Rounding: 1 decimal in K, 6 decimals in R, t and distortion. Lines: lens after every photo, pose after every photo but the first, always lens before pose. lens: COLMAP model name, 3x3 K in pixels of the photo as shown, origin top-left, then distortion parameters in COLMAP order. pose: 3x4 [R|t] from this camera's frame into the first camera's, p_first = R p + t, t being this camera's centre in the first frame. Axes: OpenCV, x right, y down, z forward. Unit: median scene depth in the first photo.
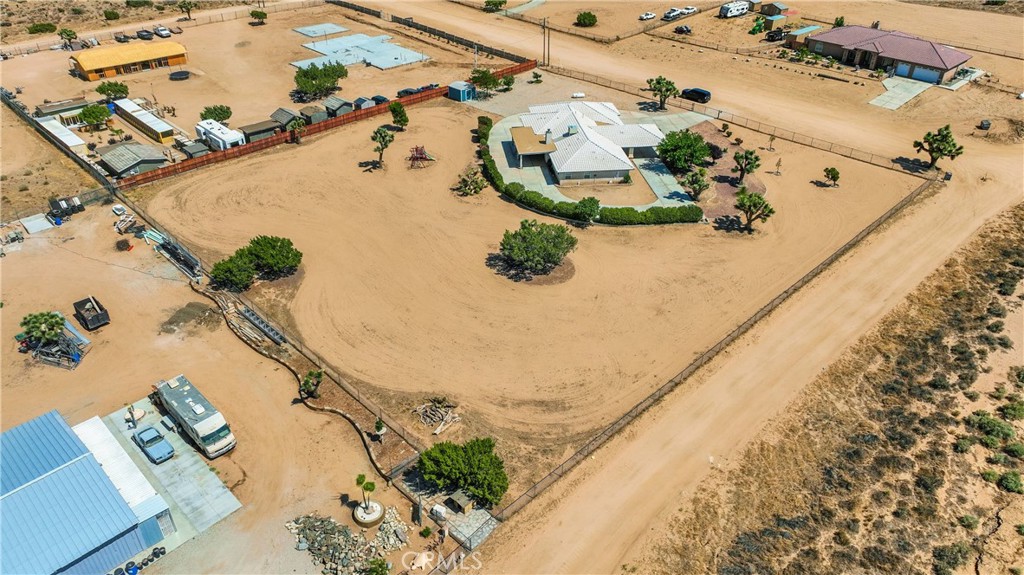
lens RADIAL K [[721.9, 0, 506.8], [0, 721.9, 286.0], [0, 0, 1]] dist [0.003020, 0.014658]
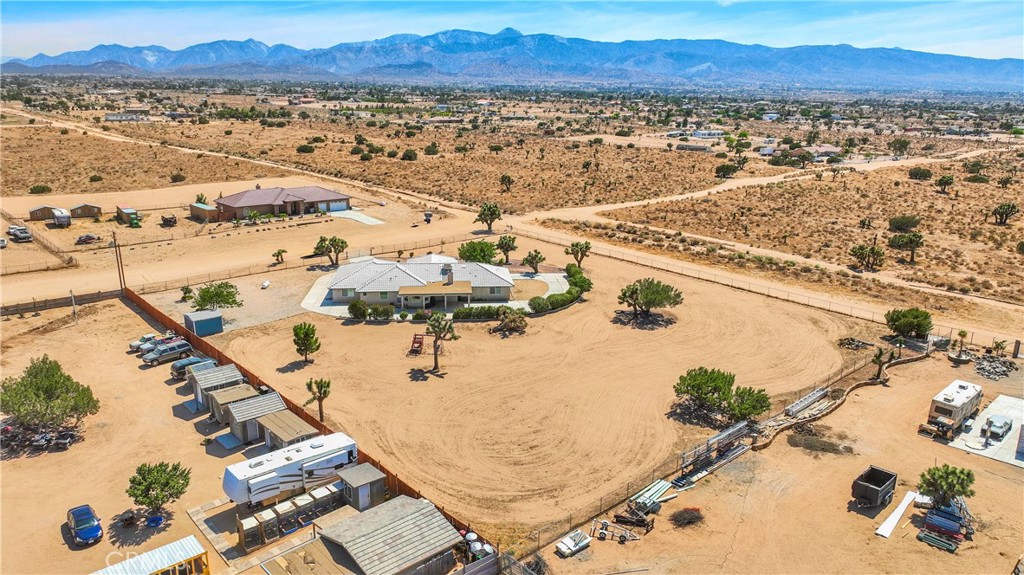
lens RADIAL K [[721.9, 0, 512.8], [0, 721.9, 291.1], [0, 0, 1]] dist [0.003020, 0.014658]
pose [[0.031120, -0.269782, 0.962418, -0.935930], [0.537607, 0.816258, 0.211427, -0.368448], [-0.842621, 0.510823, 0.170439, 0.803558]]
